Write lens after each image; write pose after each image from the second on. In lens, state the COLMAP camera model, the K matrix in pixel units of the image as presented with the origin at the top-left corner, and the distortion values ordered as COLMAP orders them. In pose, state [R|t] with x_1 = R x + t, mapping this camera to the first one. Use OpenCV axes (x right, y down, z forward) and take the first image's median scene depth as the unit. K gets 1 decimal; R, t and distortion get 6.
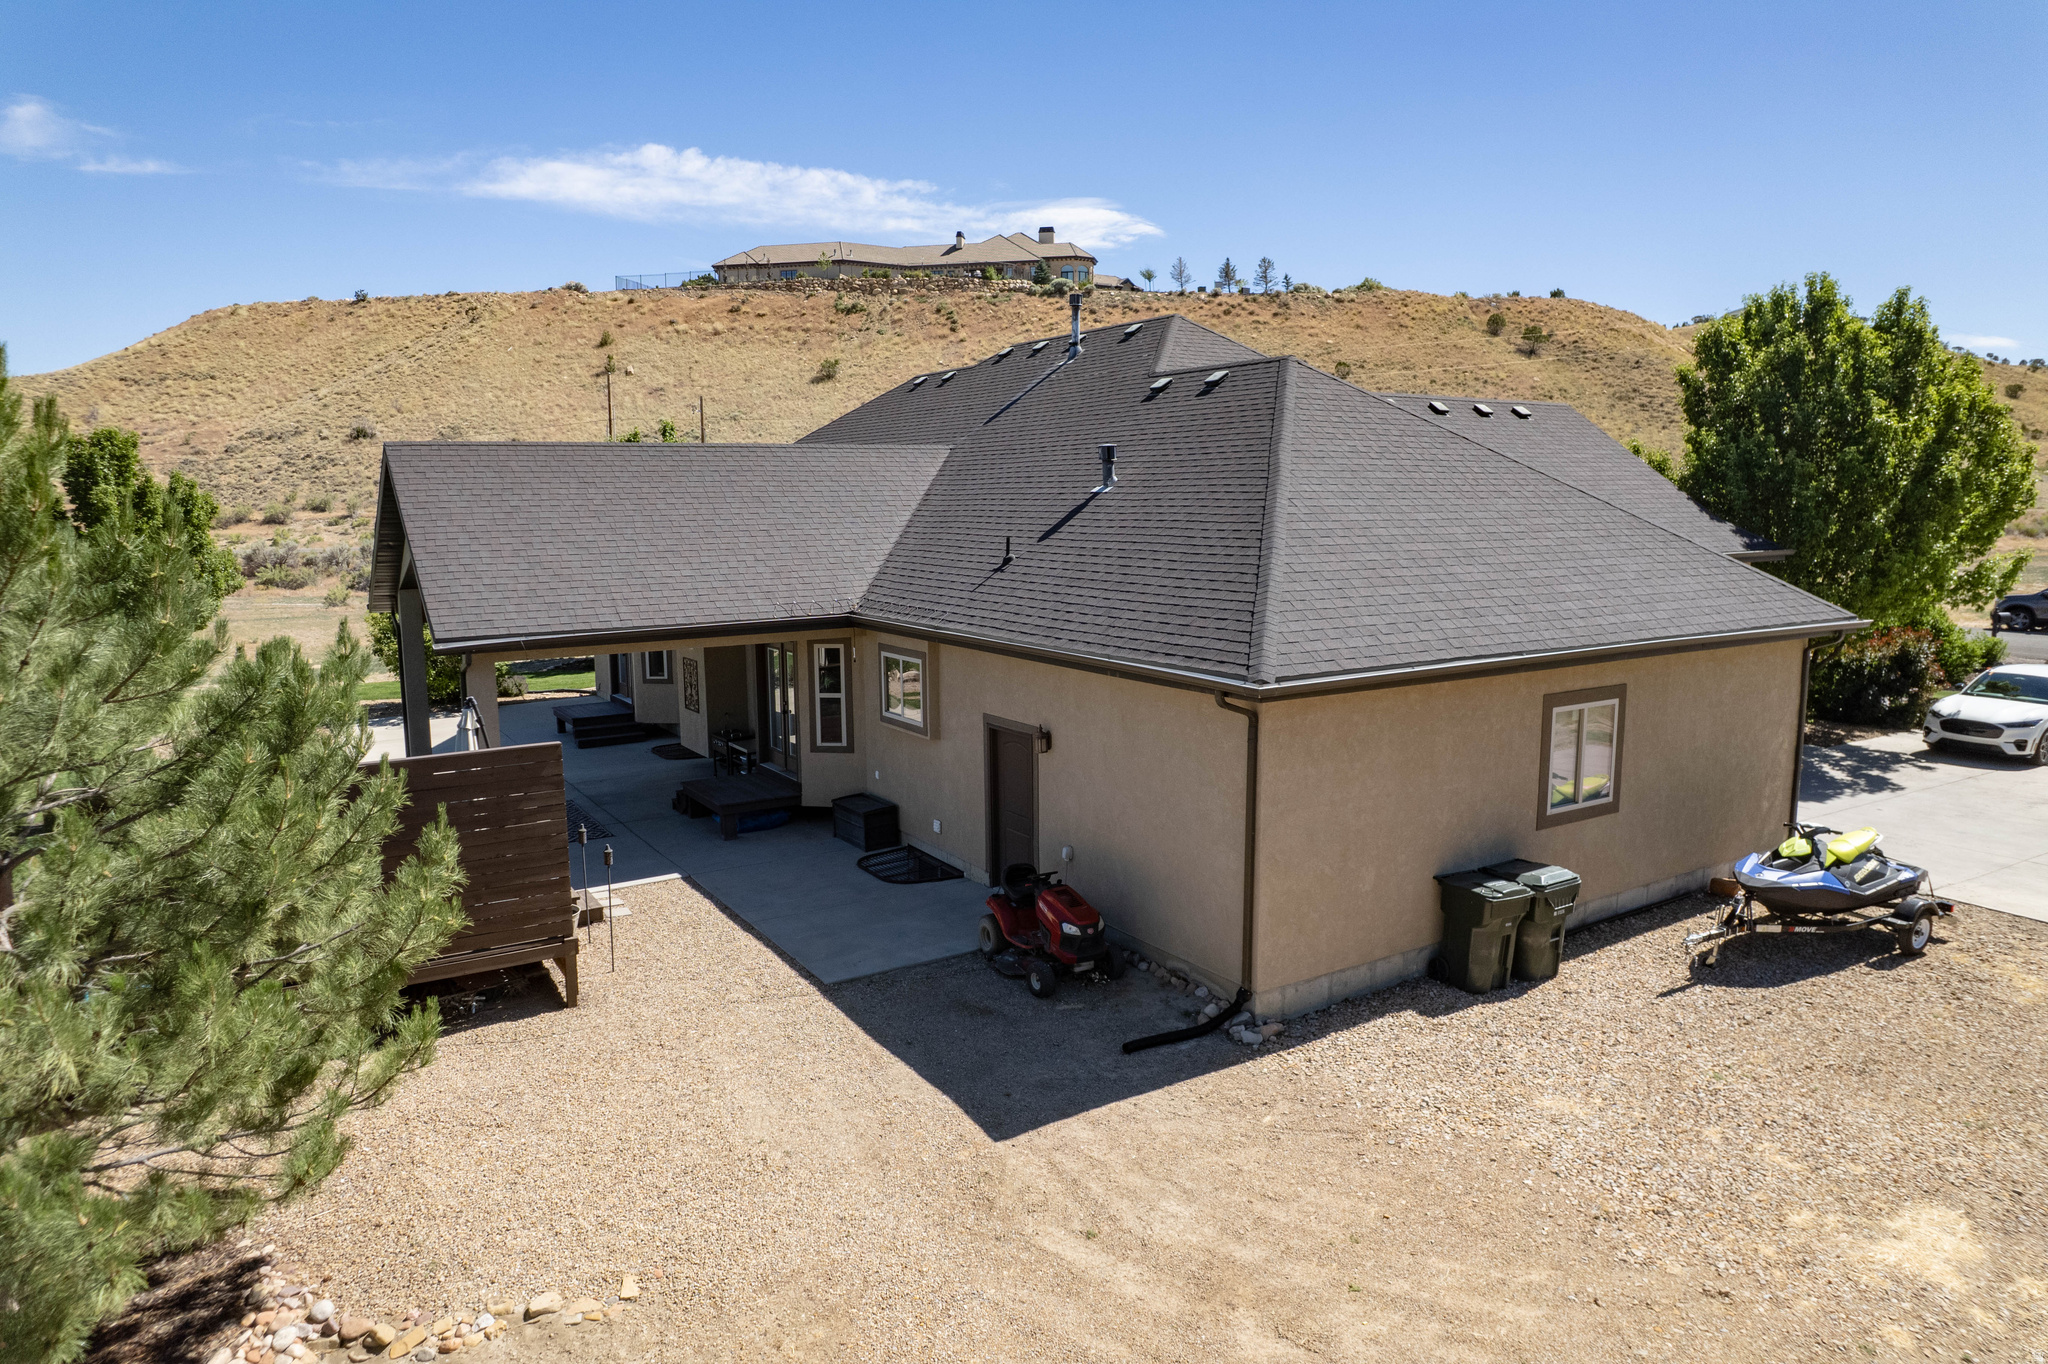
lens RADIAL K [[1279.3, 0, 1023.4], [0, 1279.3, 728.4], [0, 0, 1]] dist [-0.004651, -0.001320]
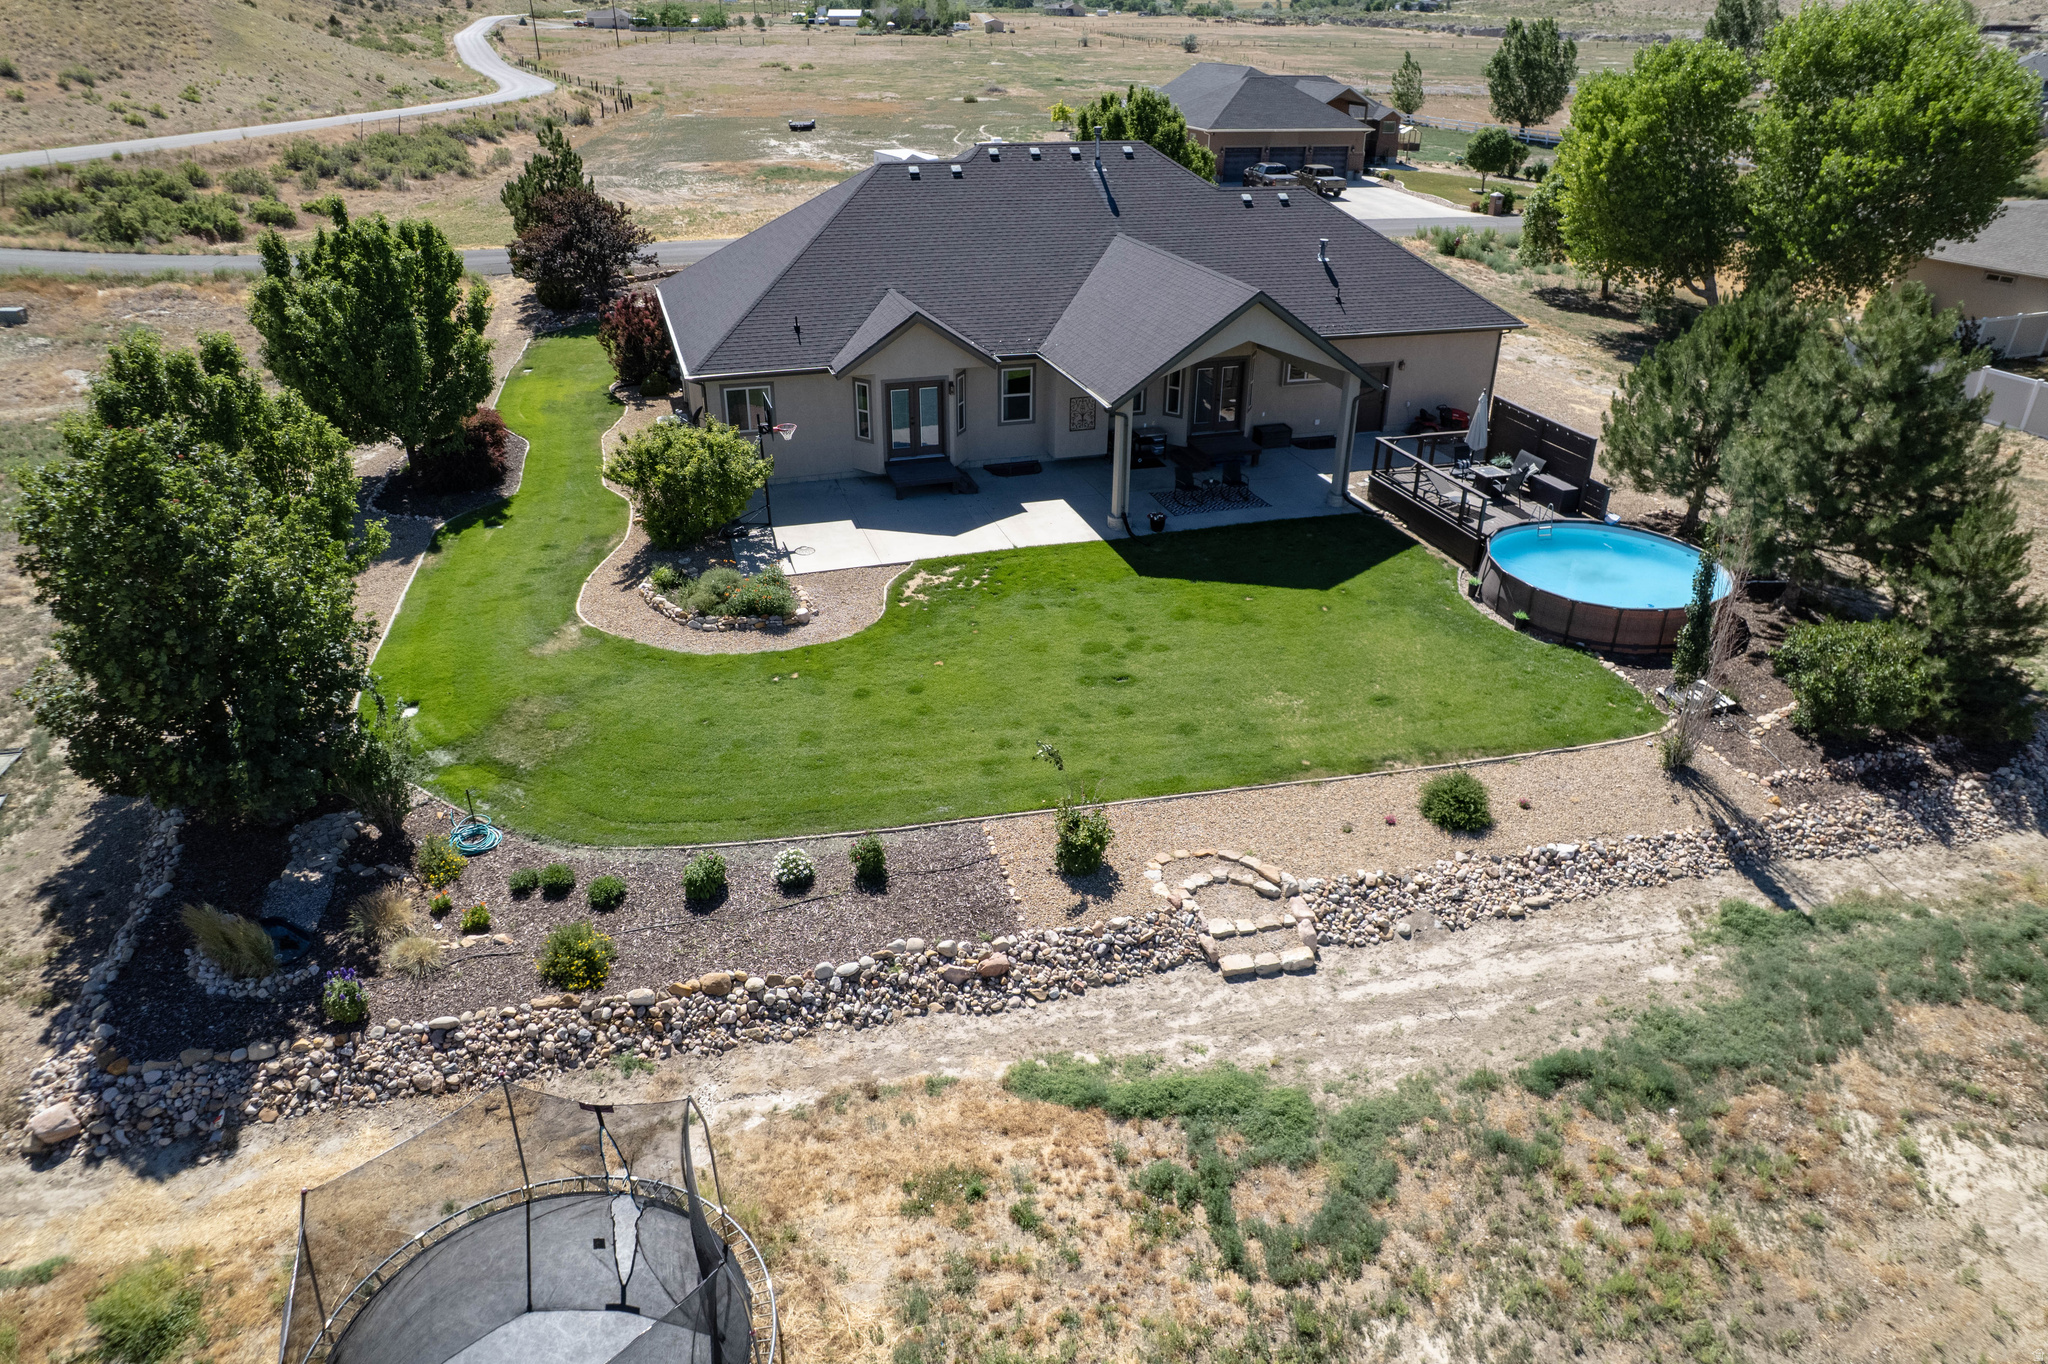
lens RADIAL K [[1308.8, 0, 1023.7], [0, 1308.8, 691.2], [0, 0, 1]] dist [-0.077120, 0.071150]
pose [[0.255103, -0.439601, 0.861205, -0.270544], [0.161379, 0.897538, 0.410344, -0.059364], [-0.953352, 0.034300, 0.299907, 0.093522]]
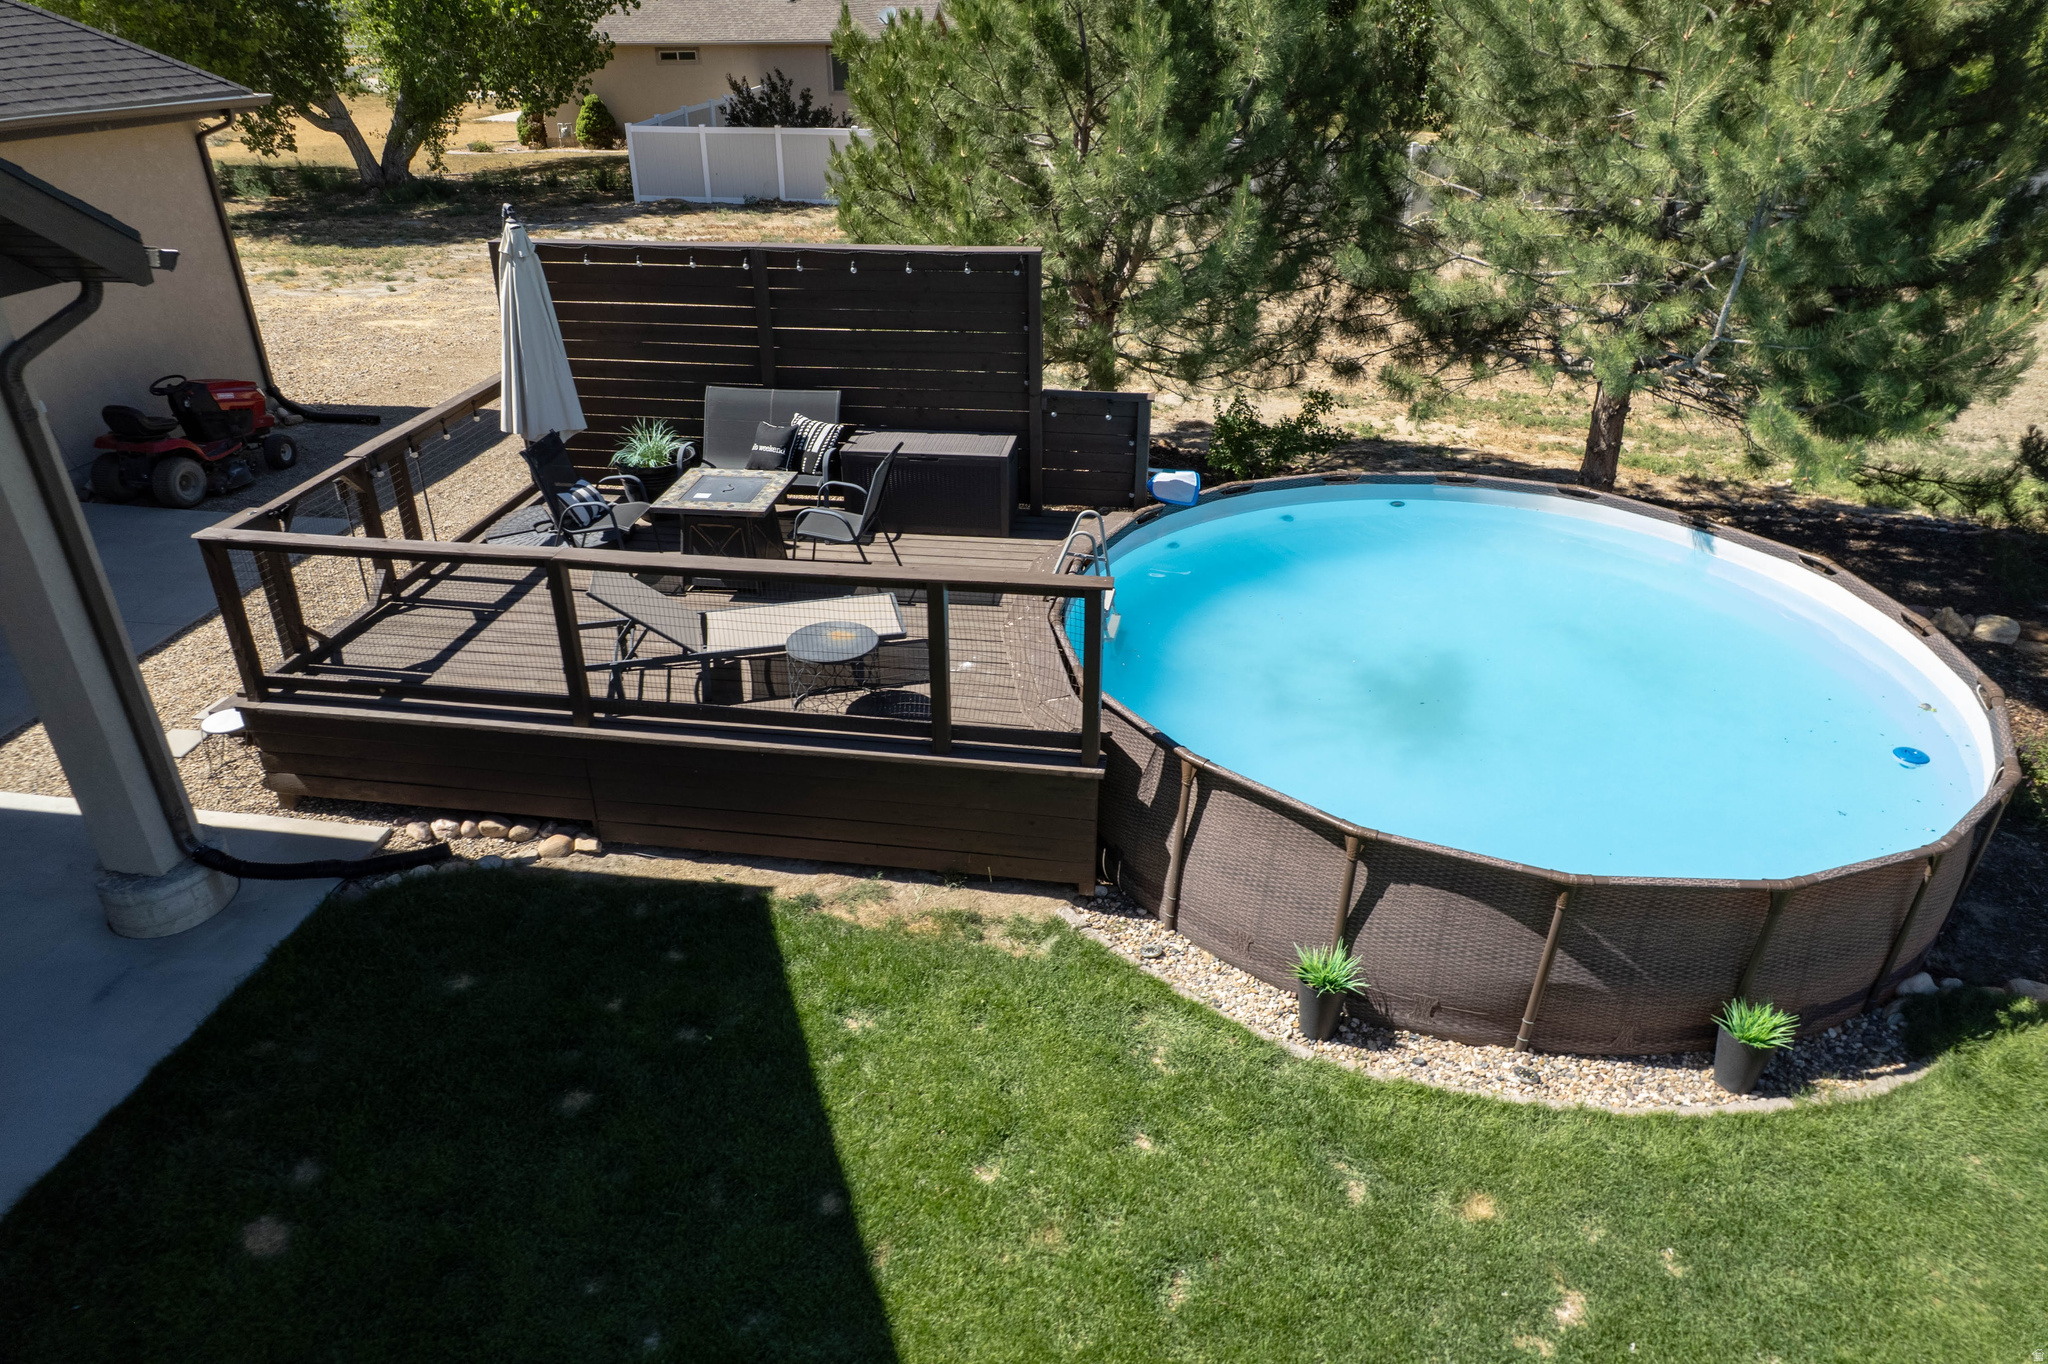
lens RADIAL K [[1308.8, 0, 1023.7], [0, 1308.8, 691.2], [0, 0, 1]] dist [-0.077120, 0.071150]
pose [[-0.762918, -0.302541, 0.571336, -0.091217], [0.123121, 0.799576, 0.587809, -0.015039], [-0.634663, 0.518794, -0.572762, 0.111478]]
